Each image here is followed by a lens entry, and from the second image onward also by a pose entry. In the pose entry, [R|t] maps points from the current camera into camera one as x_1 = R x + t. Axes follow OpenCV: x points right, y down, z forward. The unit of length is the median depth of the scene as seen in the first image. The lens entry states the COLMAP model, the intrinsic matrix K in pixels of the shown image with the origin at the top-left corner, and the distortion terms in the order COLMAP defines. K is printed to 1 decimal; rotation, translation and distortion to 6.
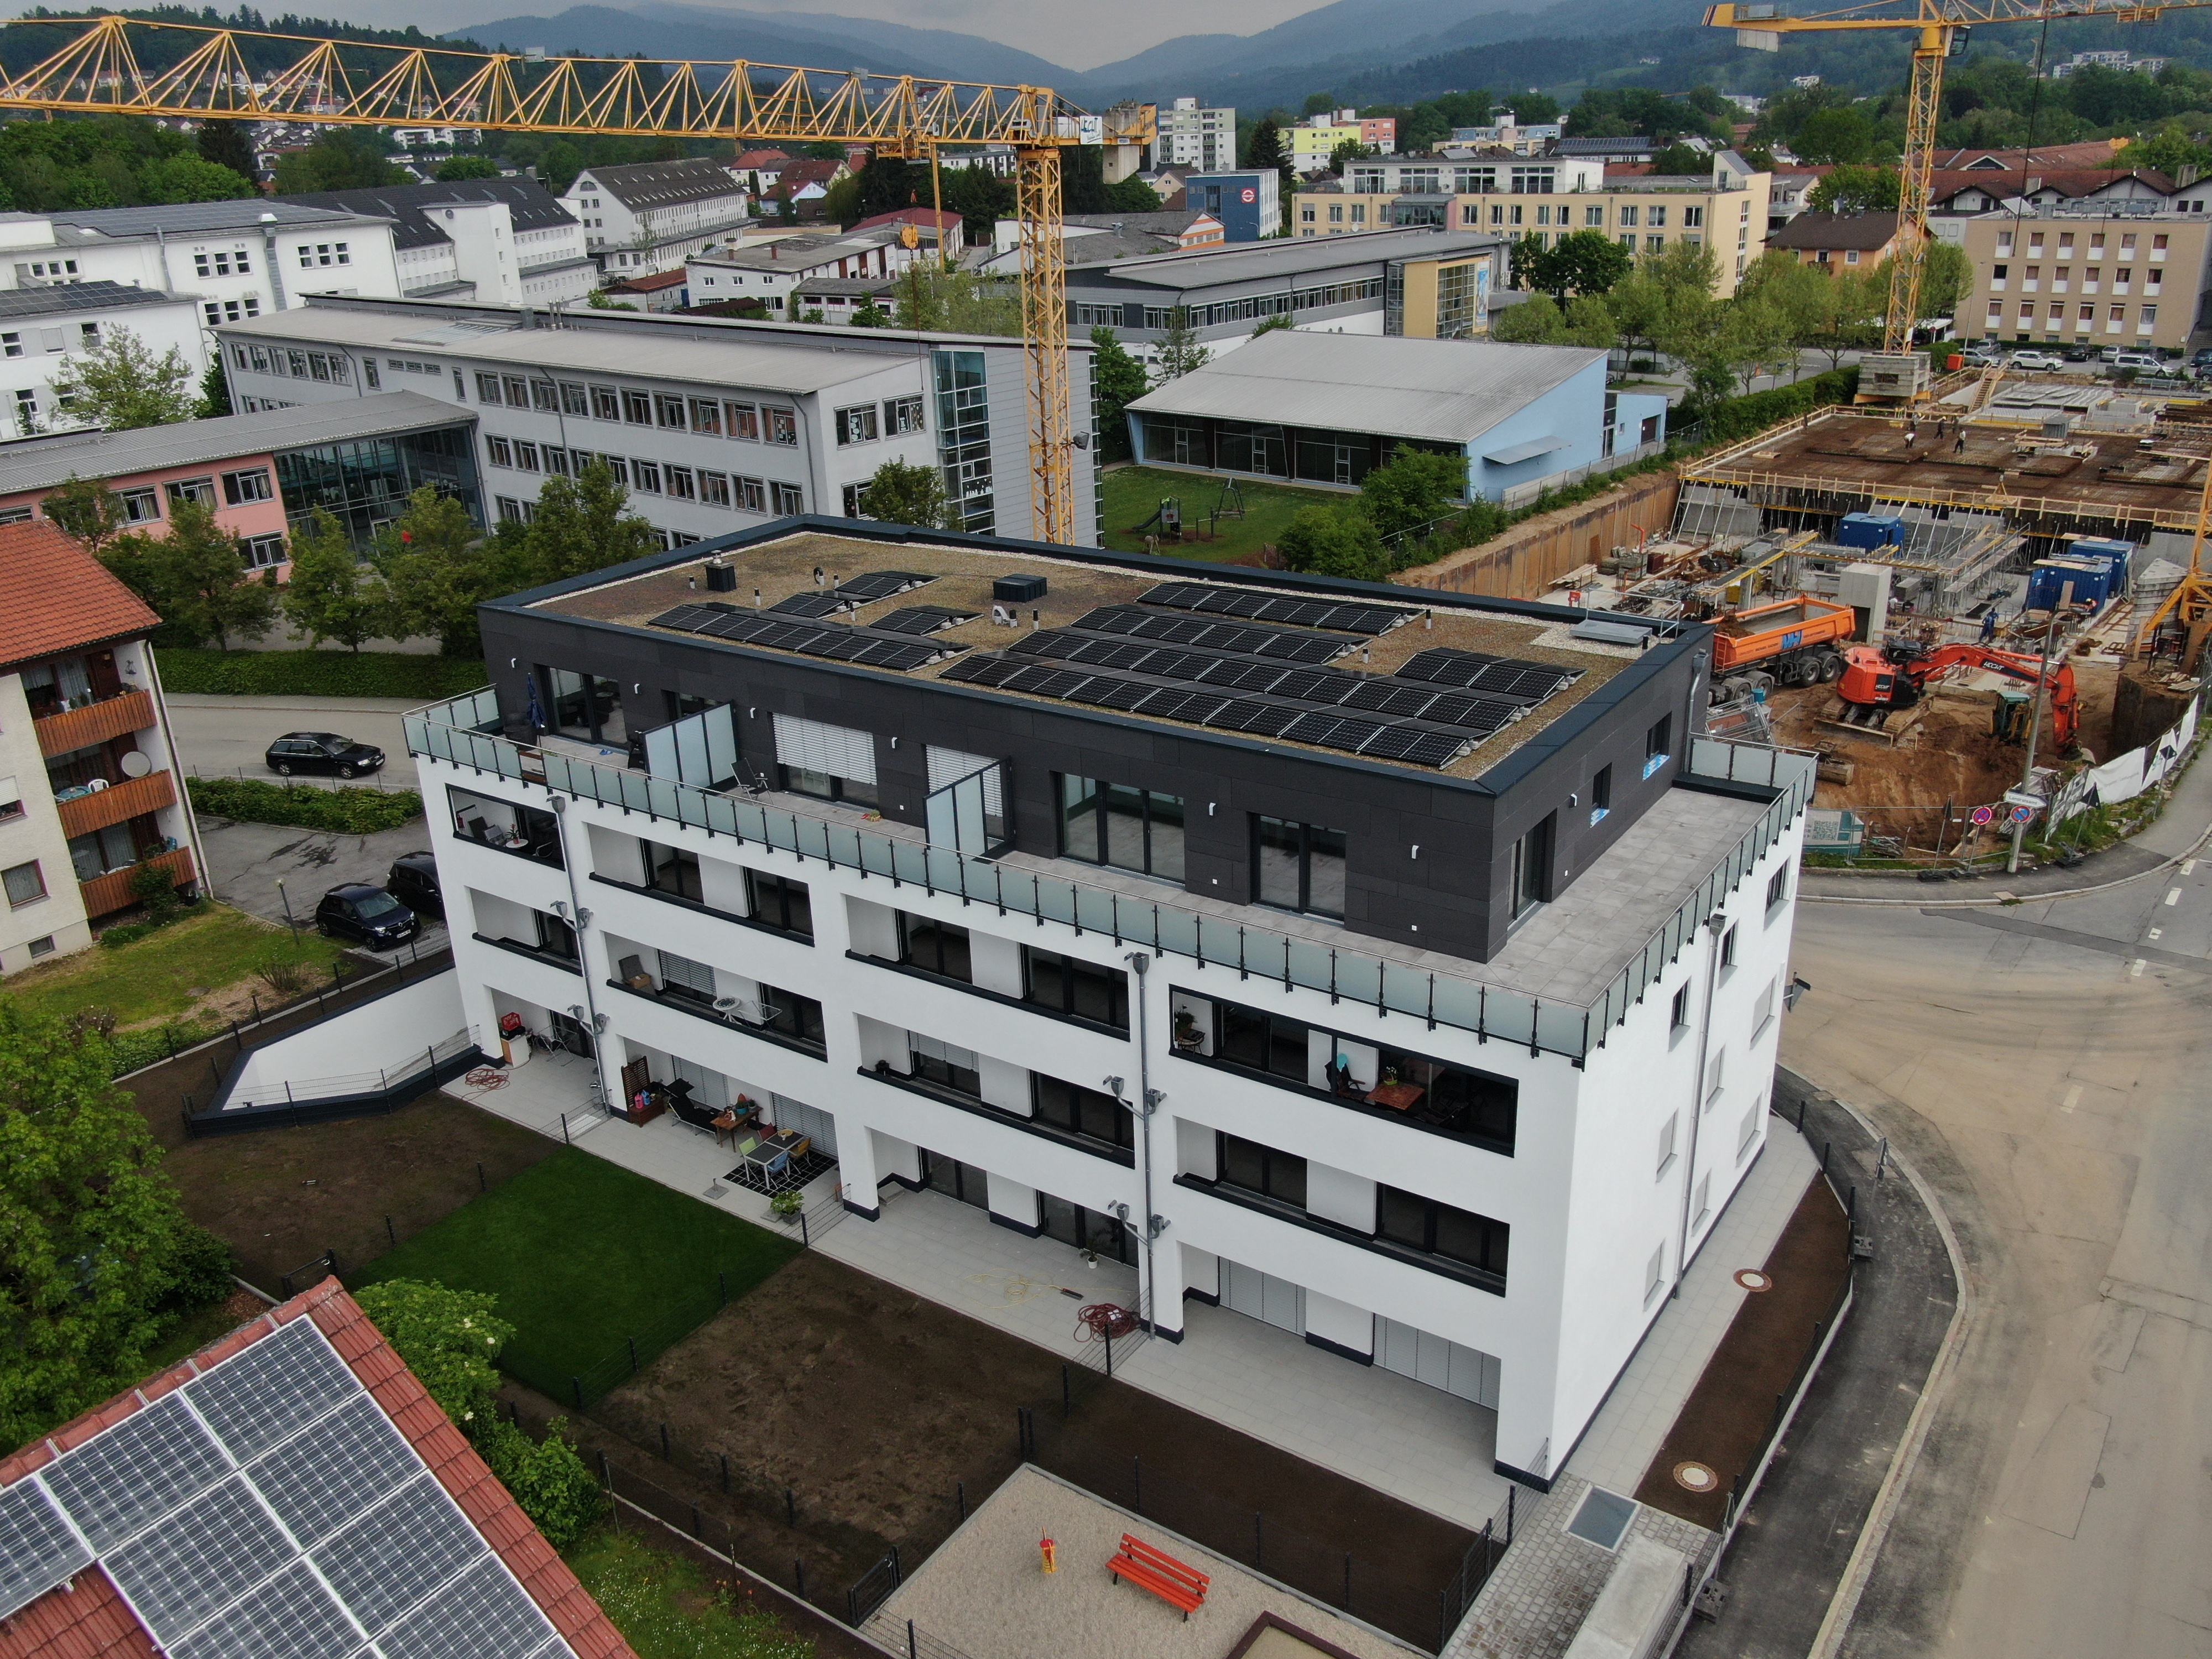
lens RADIAL K [[1782.3, 0, 1101.1], [0, 1782.3, 835.0], [0, 0, 1]] dist [-0.015635, 0.001468]
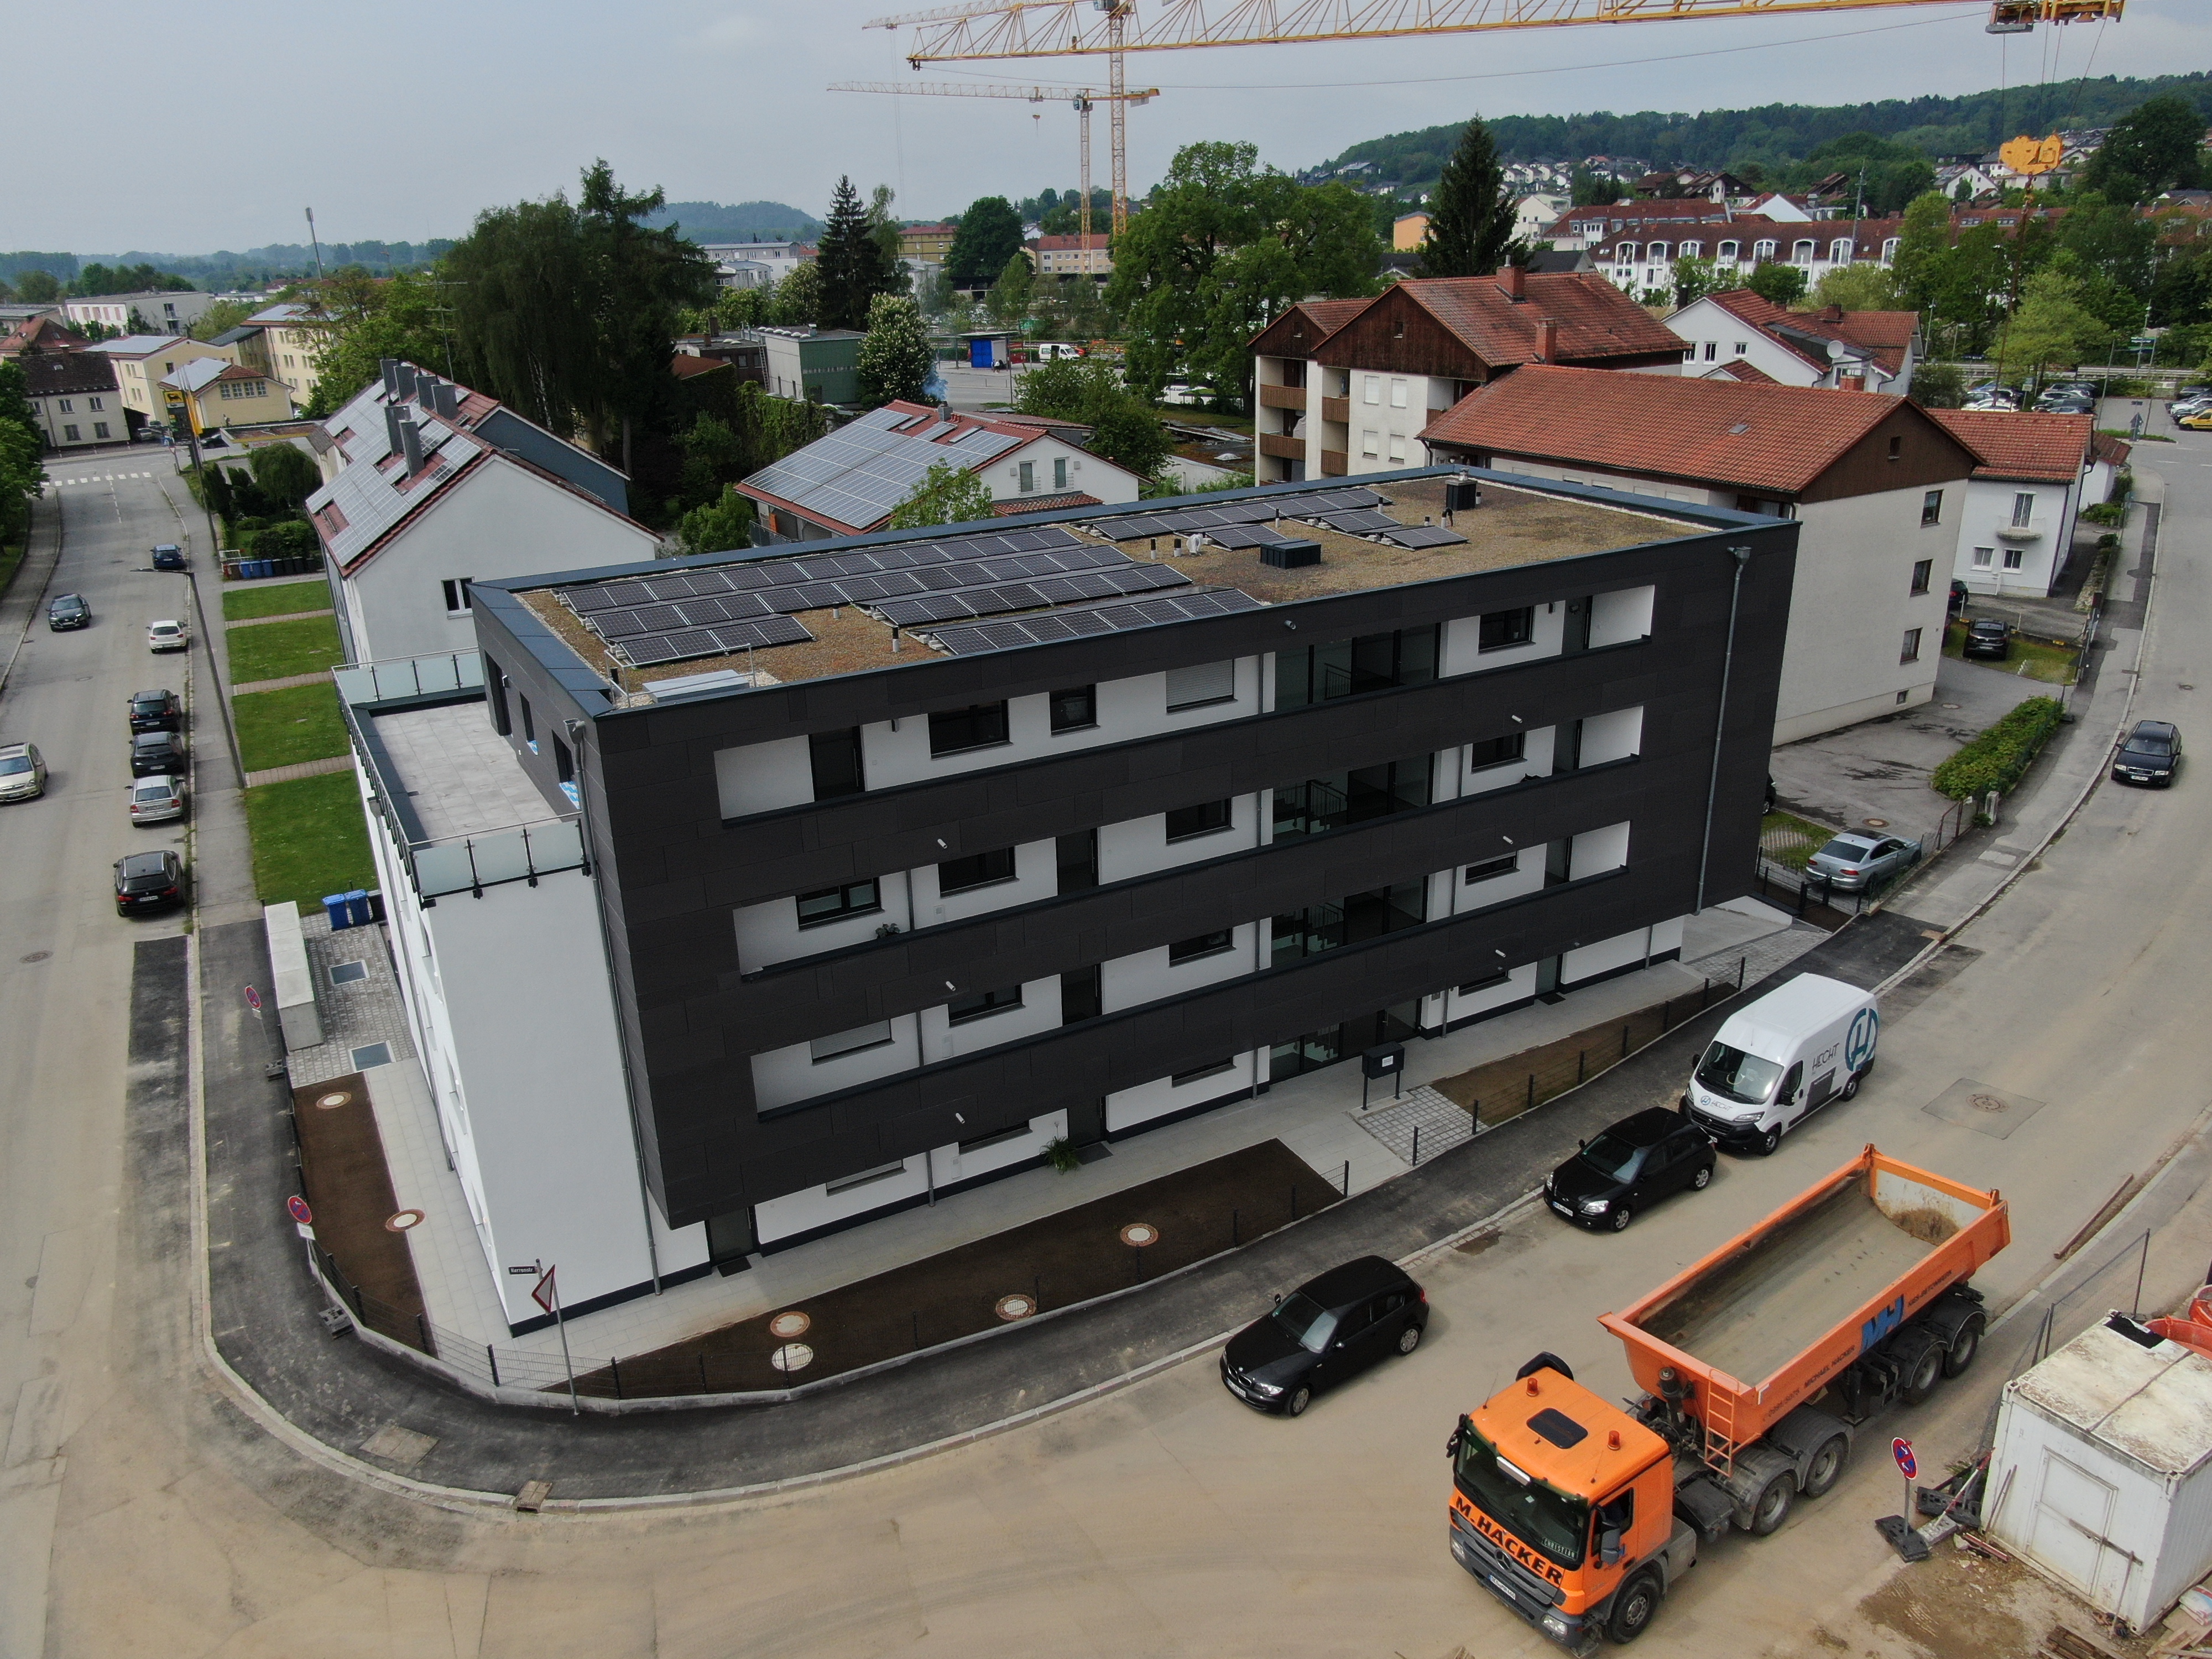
lens RADIAL K [[1601.5, 0, 1101.2], [0, 1601.5, 835.2], [0, 0, 1]] dist [-0.019518, 0.008768]
pose [[-0.434669, 0.367681, -0.822115, 0.555938], [-0.300692, 0.801226, 0.517321, -0.325575], [0.848909, 0.472067, -0.237709, 0.942195]]
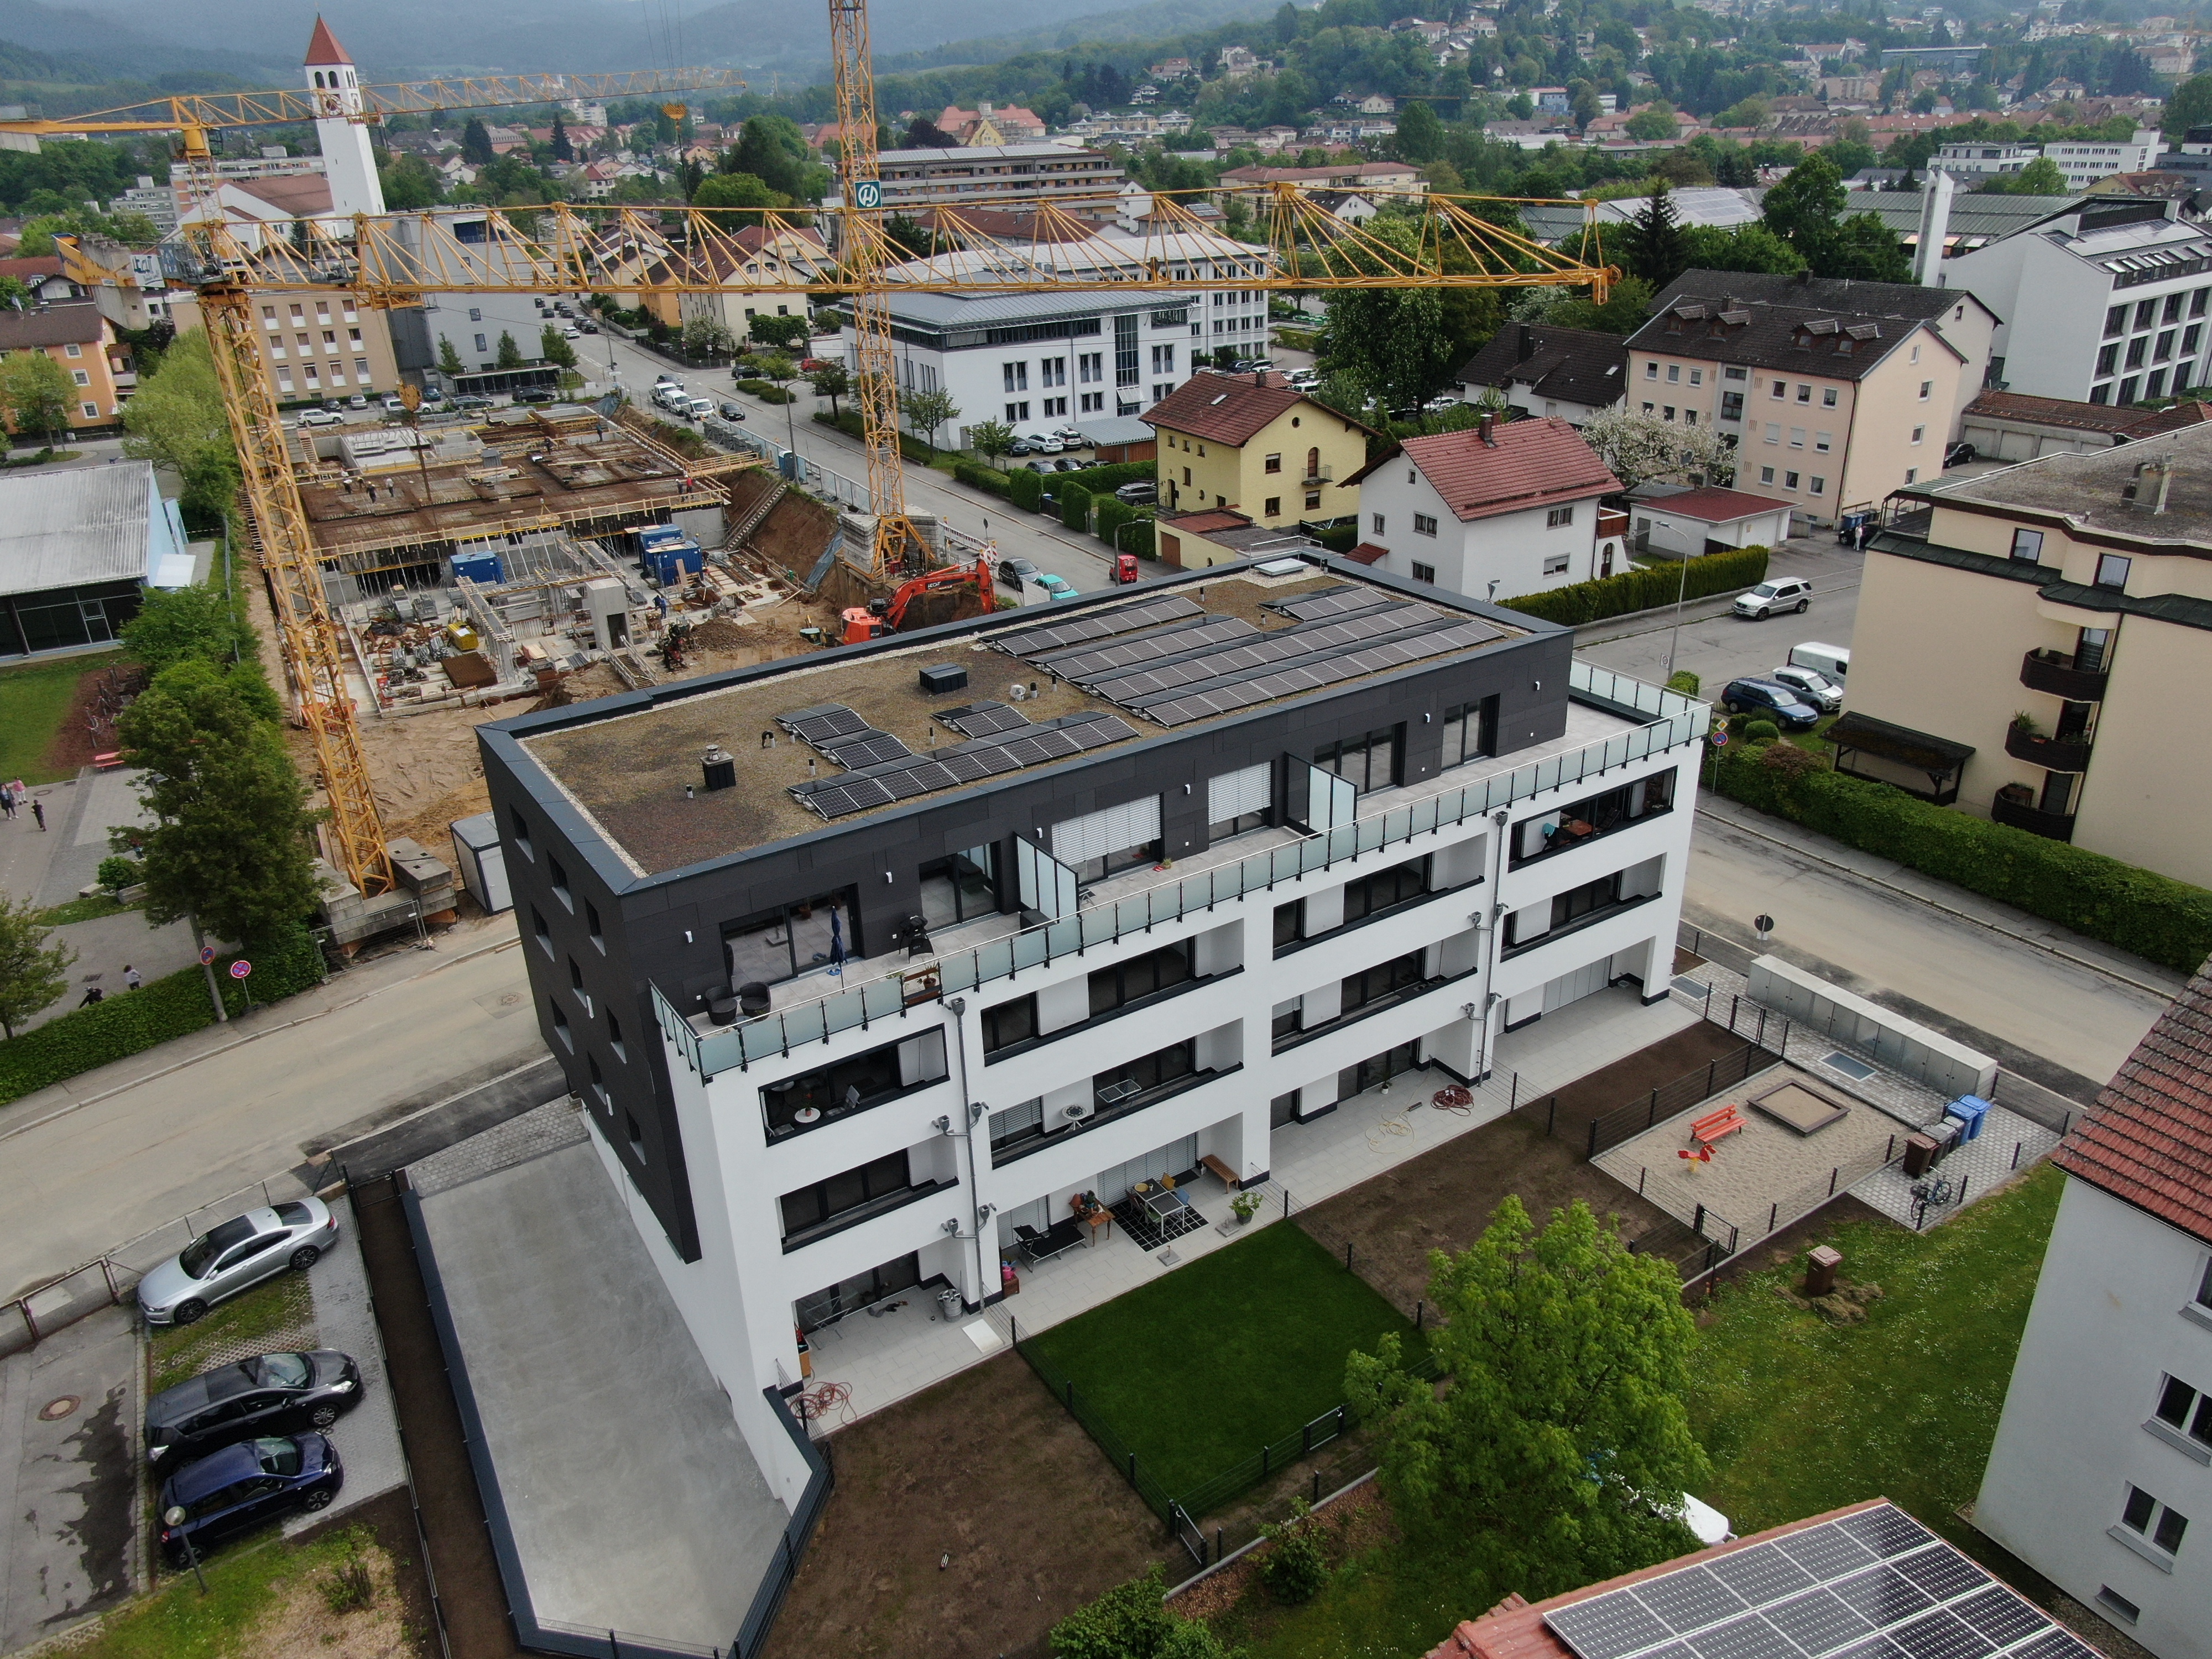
lens RADIAL K [[1601.5, 0, 1101.2], [0, 1601.5, 835.2], [0, 0, 1]] dist [-0.019518, 0.008768]
pose [[0.381343, -0.368658, 0.847743, -0.704823], [0.369644, 0.901347, 0.225691, -0.192144], [-0.847314, 0.227297, 0.479995, 0.382717]]
